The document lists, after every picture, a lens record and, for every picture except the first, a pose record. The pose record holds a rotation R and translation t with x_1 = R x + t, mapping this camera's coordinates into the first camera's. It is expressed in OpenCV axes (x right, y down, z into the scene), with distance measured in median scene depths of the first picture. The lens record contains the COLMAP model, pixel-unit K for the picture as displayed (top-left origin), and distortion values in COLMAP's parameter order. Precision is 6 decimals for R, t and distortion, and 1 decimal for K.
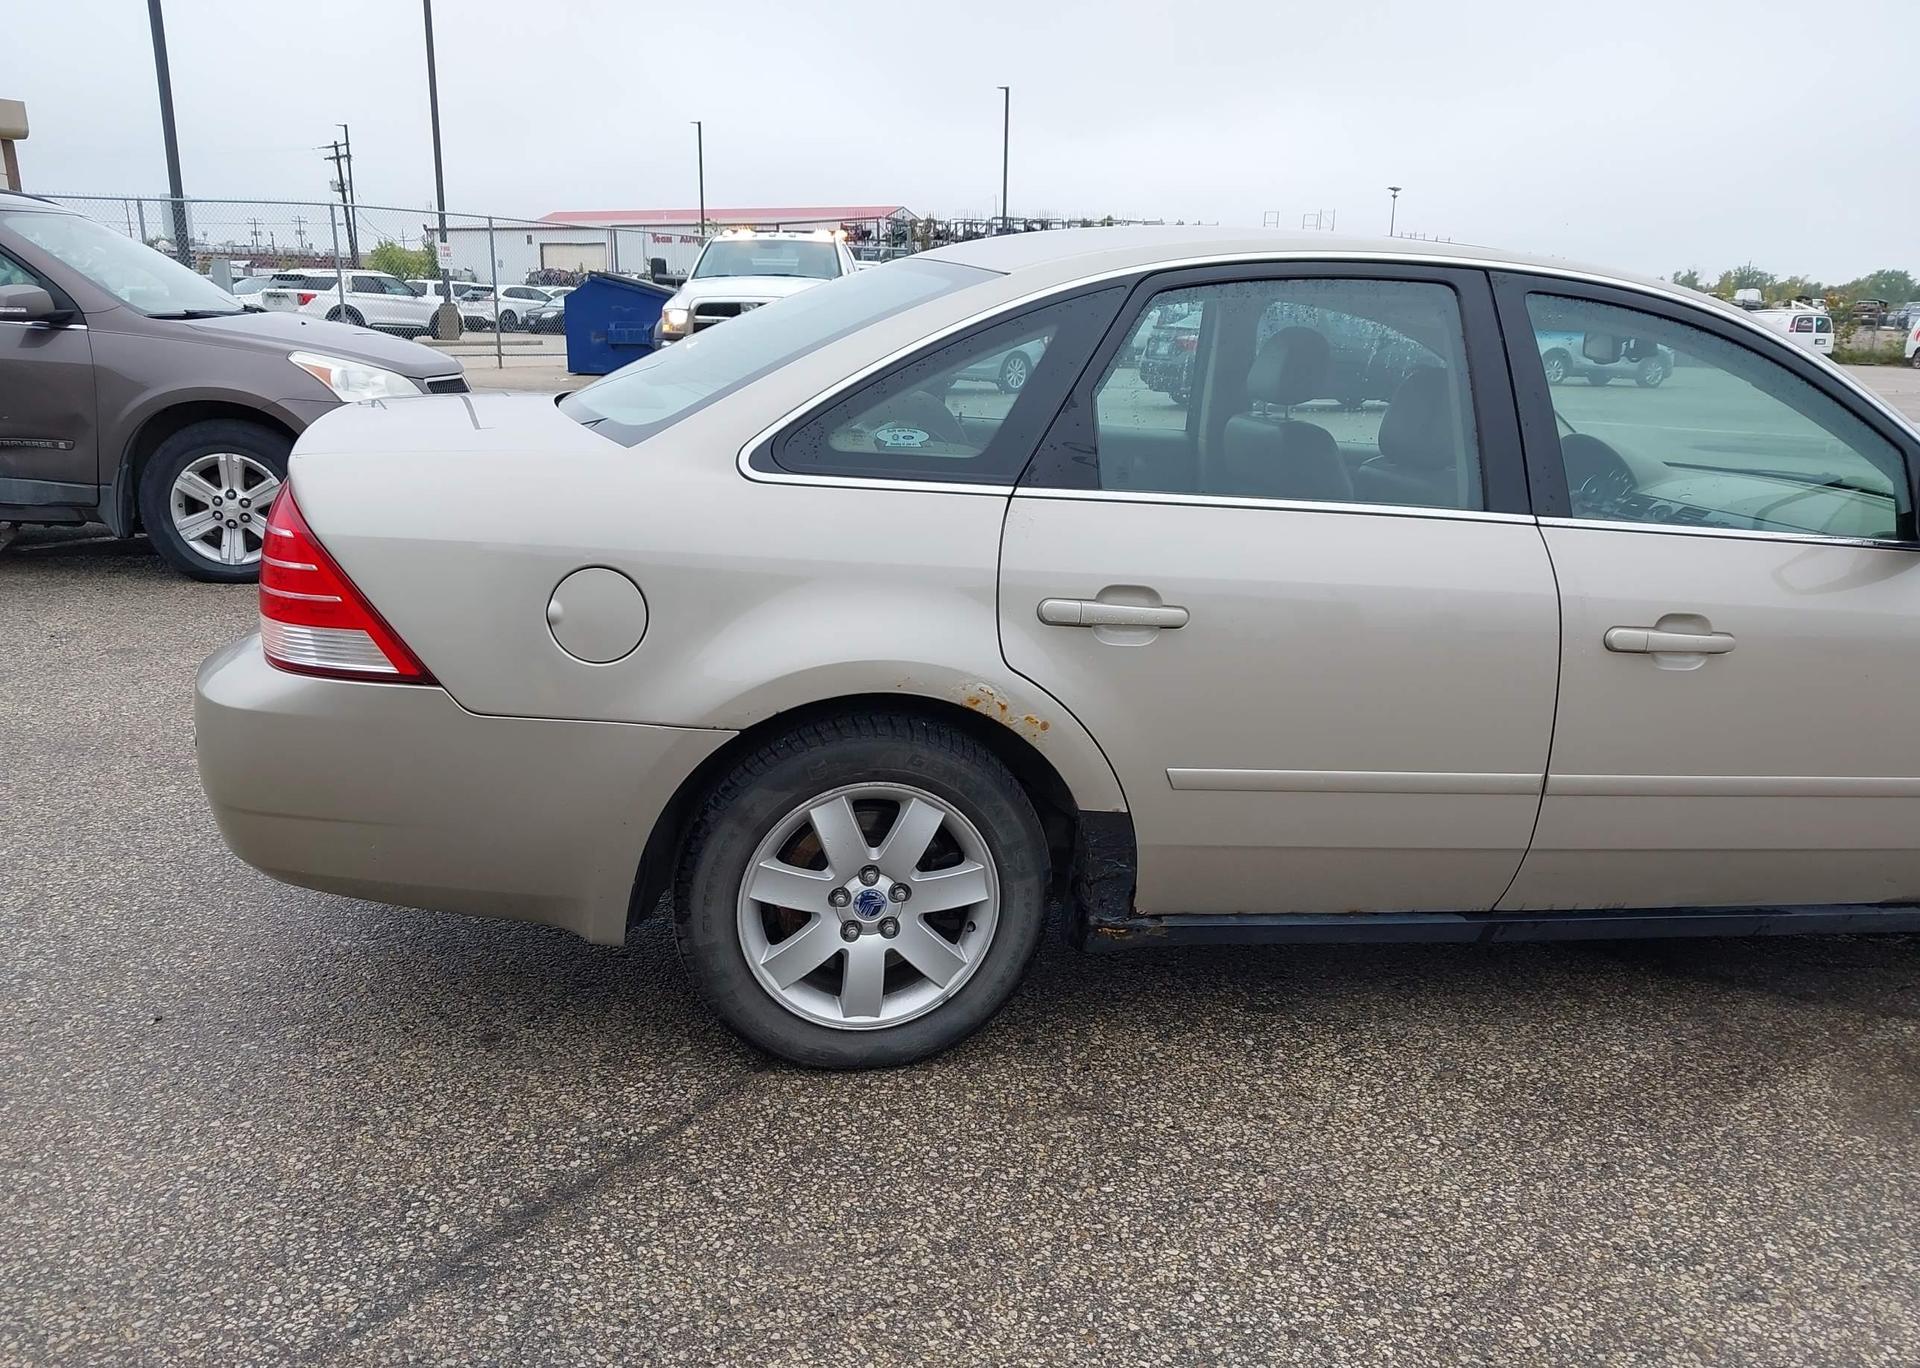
lens RADIAL K [[1559.0, 0, 980.4], [0, 1559.0, 717.2], [0, 0, 1]] dist [0.019706, -0.008558]
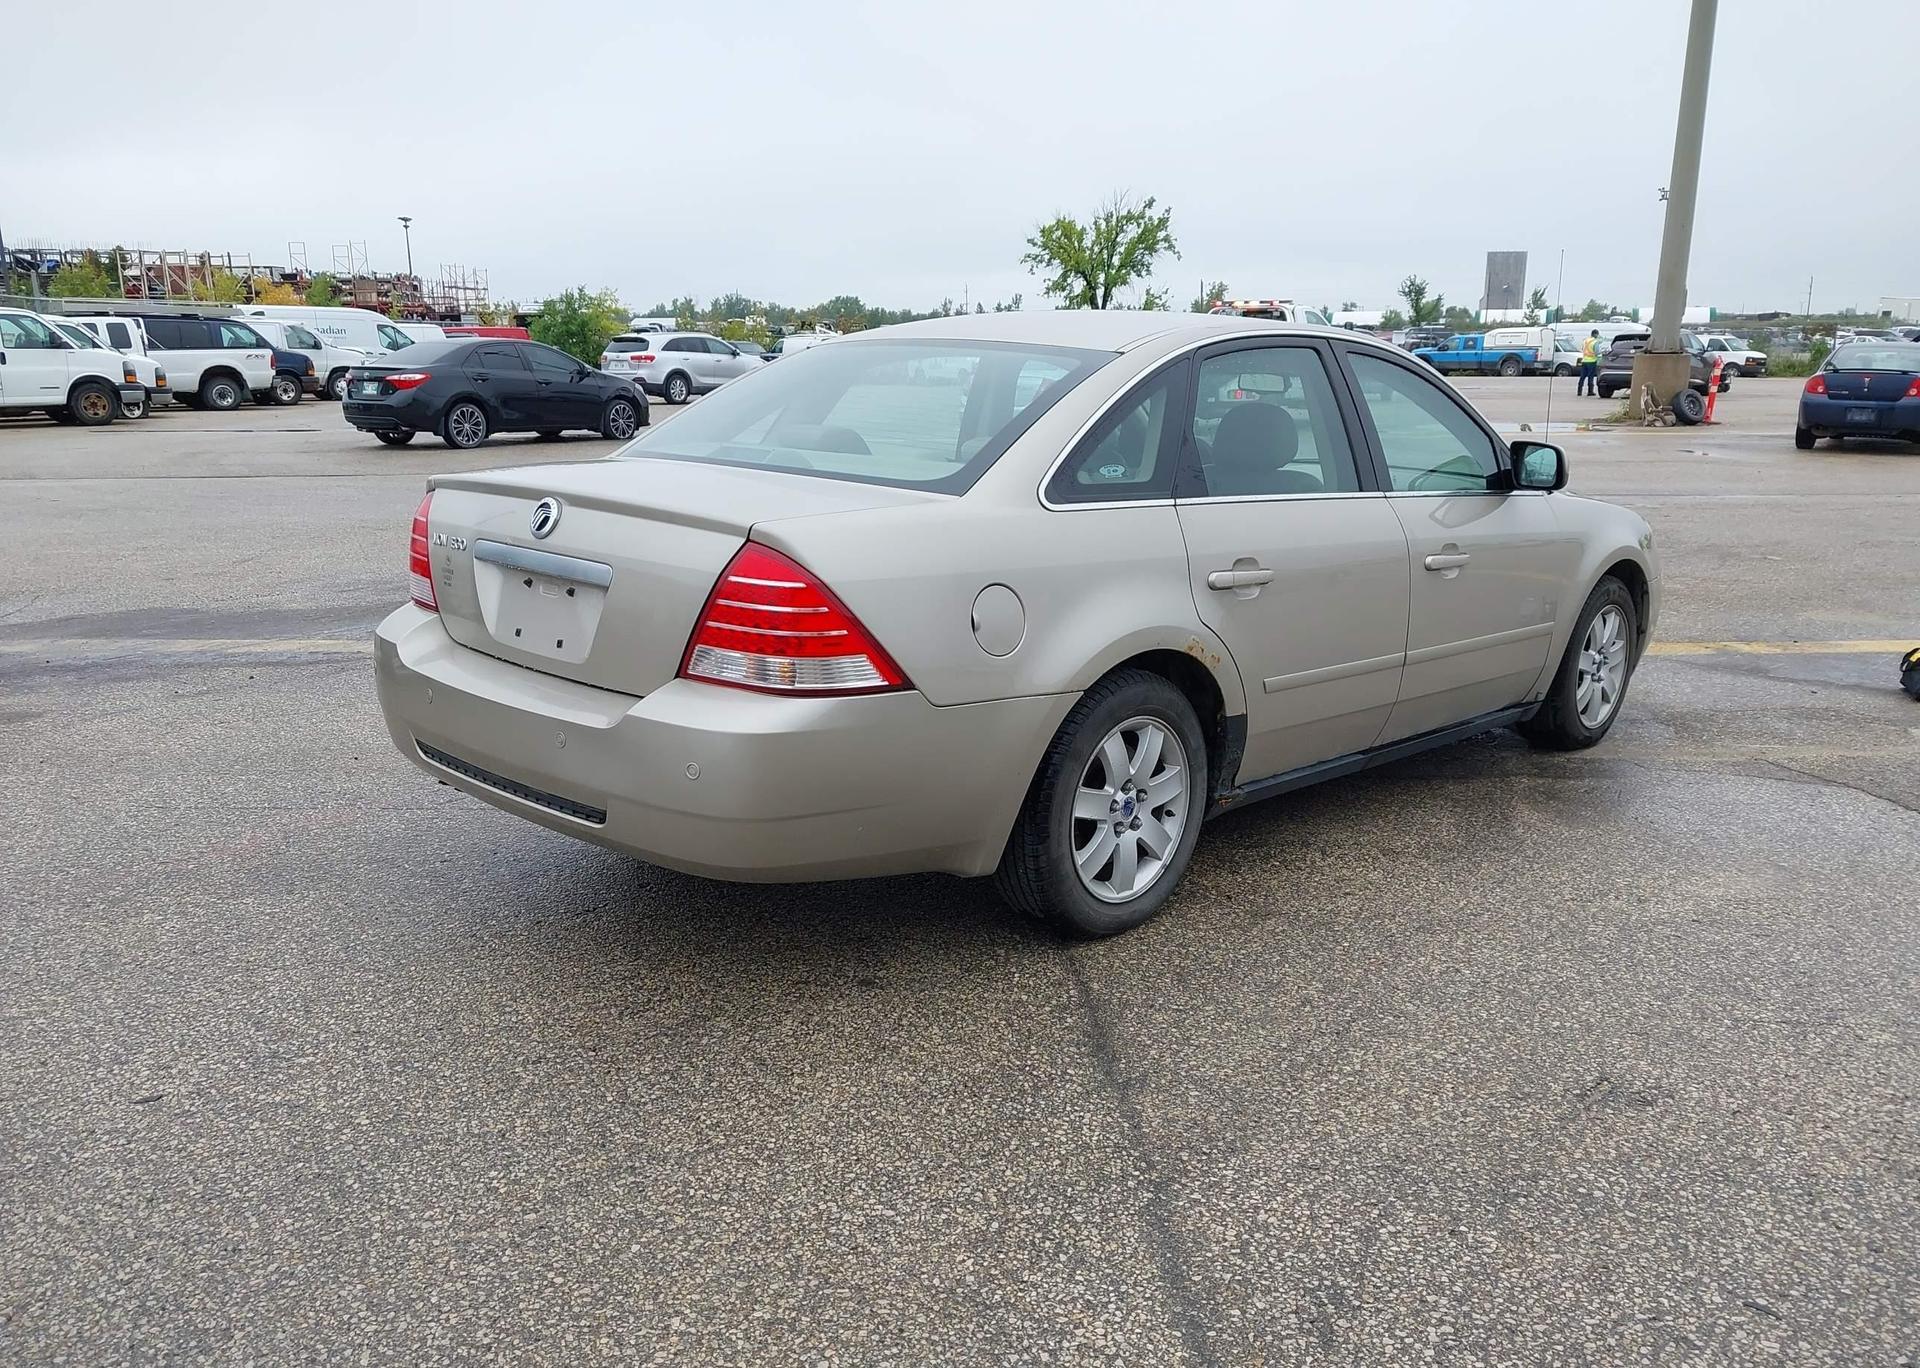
lens RADIAL K [[1559.0, 0, 950.6], [0, 1559.0, 696.3], [0, 0, 1]] dist [0.019706, -0.008558]
pose [[0.822919, -0.152588, 0.547286, -0.942088], [0.167748, 0.985572, 0.022554, -0.034941], [-0.542831, 0.073246, 0.836642, -0.081208]]
